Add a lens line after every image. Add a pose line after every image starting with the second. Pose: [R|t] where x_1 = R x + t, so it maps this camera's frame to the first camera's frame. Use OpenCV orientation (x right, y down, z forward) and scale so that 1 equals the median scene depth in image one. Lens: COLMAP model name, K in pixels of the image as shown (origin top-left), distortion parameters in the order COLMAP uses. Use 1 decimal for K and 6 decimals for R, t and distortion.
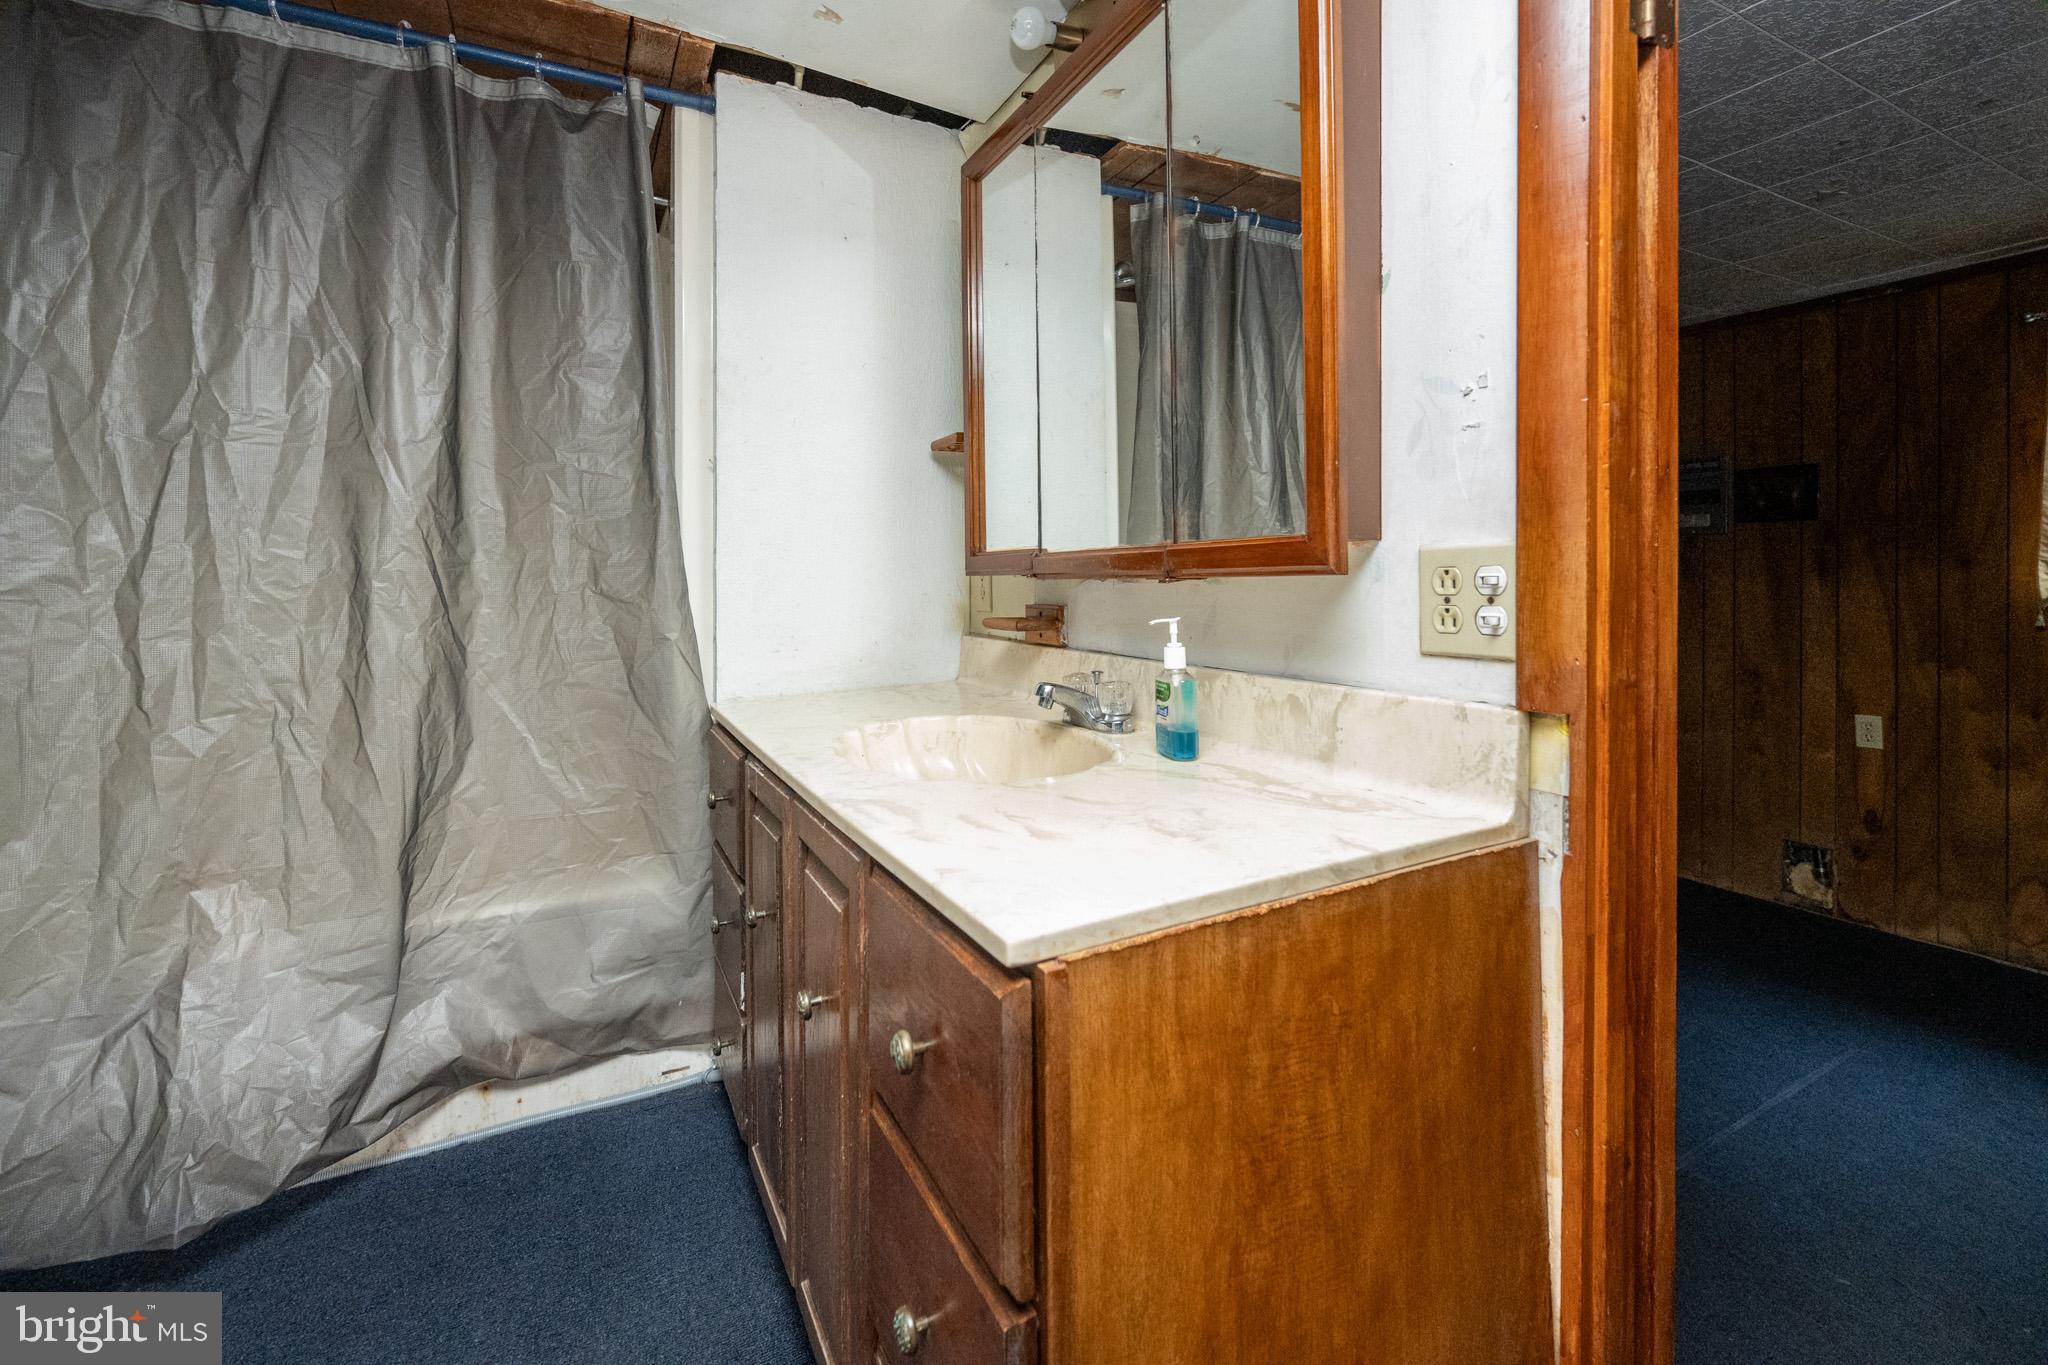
lens RADIAL K [[858.3, 0, 1017.5], [0, 858.3, 578.7], [0, 0, 1]] dist [-0.000317, 0.000037]
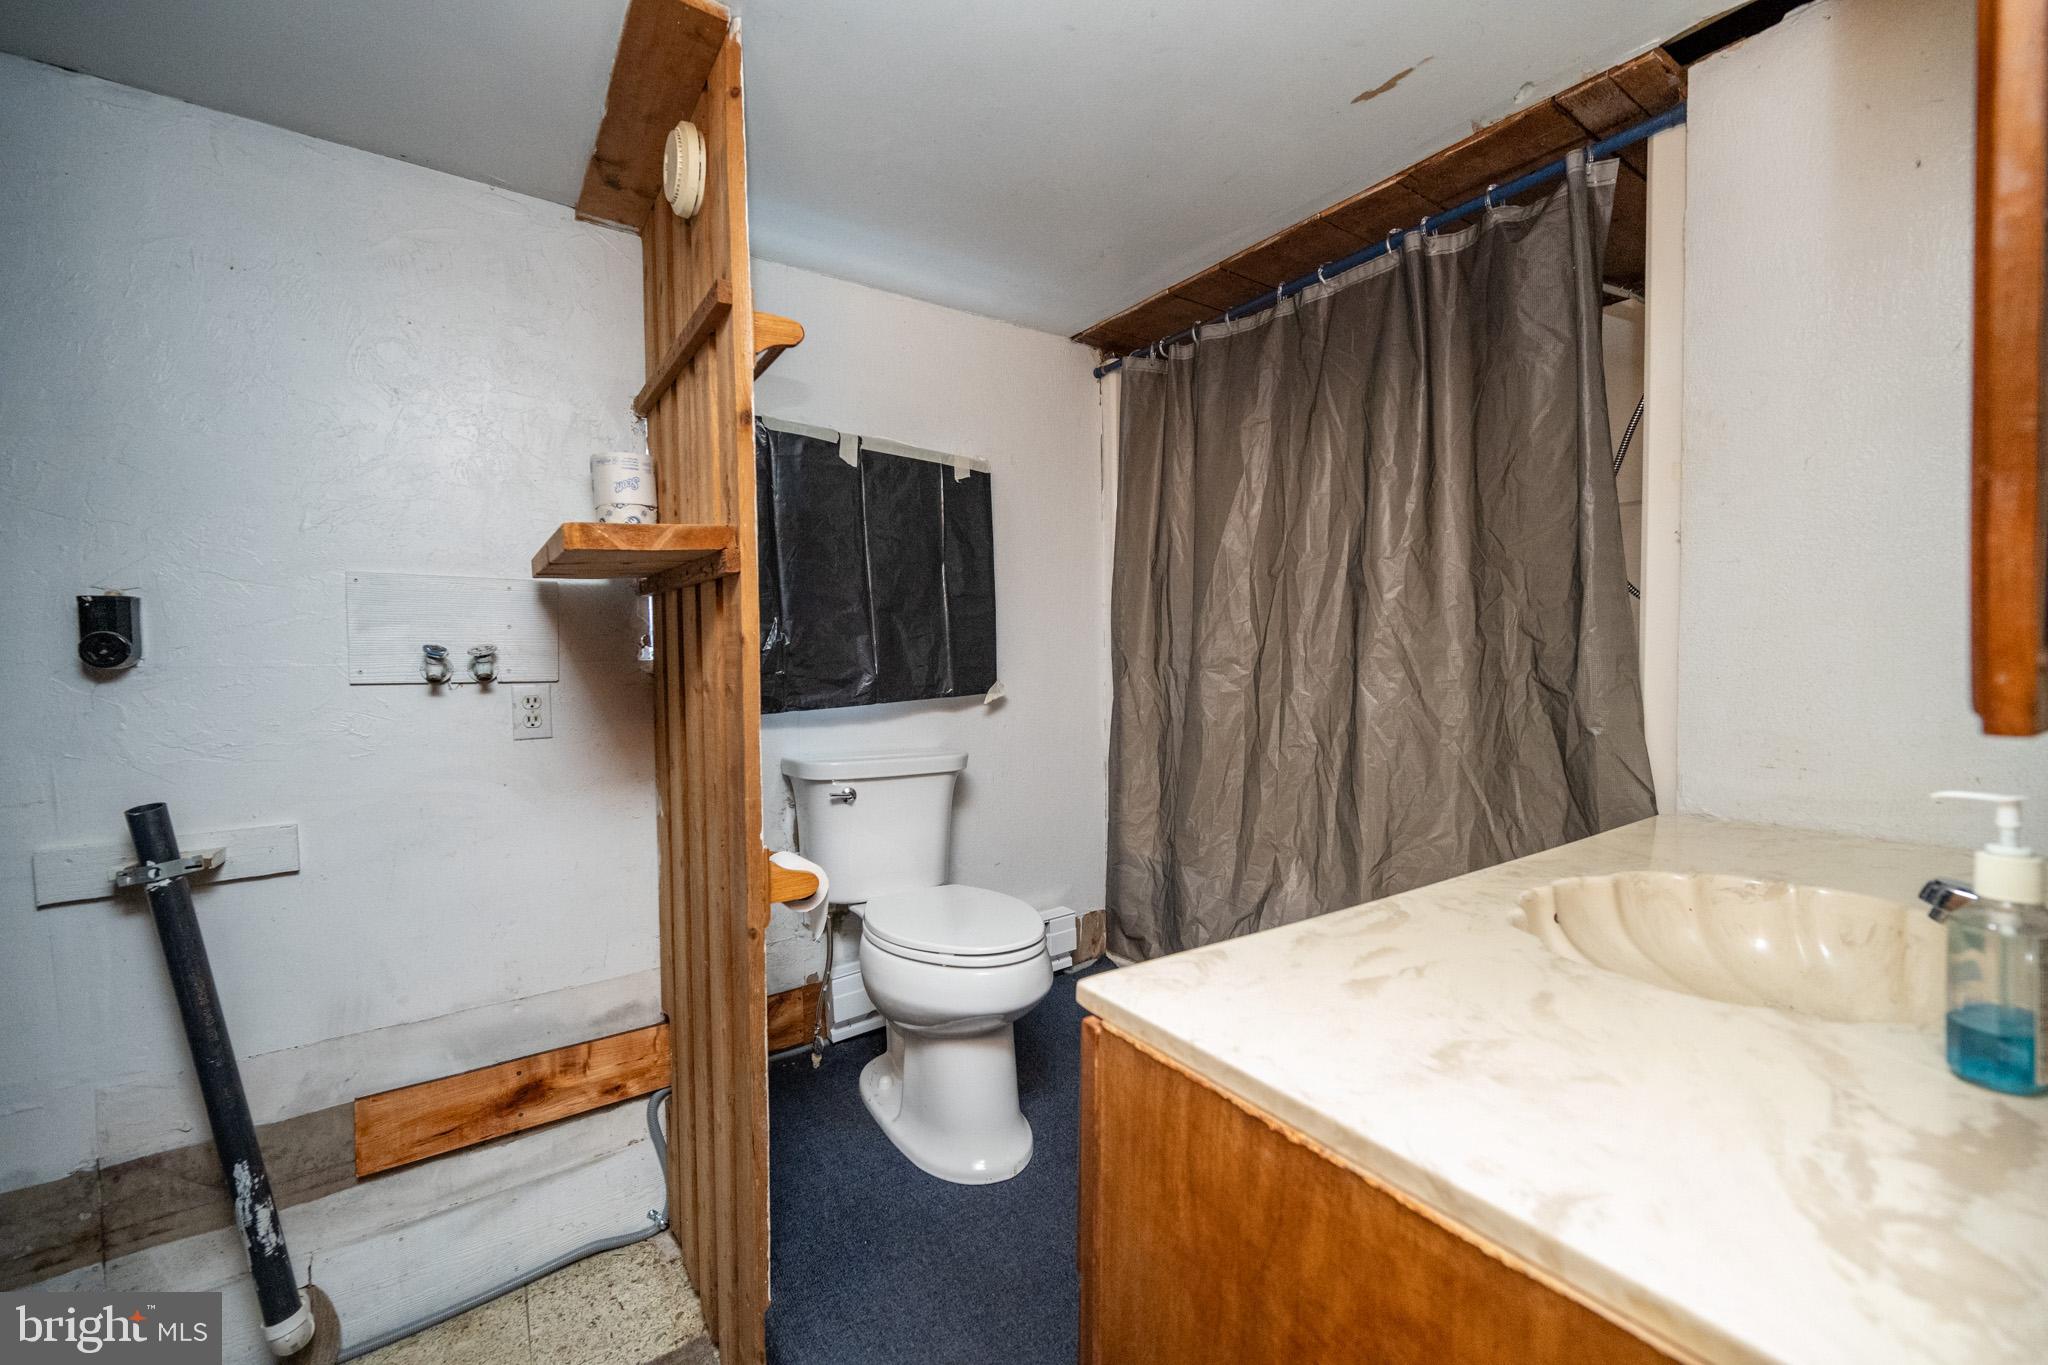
lens RADIAL K [[807.9, 0, 1023.6], [0, 807.9, 676.9], [0, 0, 1]] dist [-0.002075, 0.000022]
pose [[0.117719, 0.043542, -0.992092, 0.439352], [-0.005360, 0.999052, 0.043212, -0.029715], [0.993033, 0.000231, 0.117840, 0.301703]]
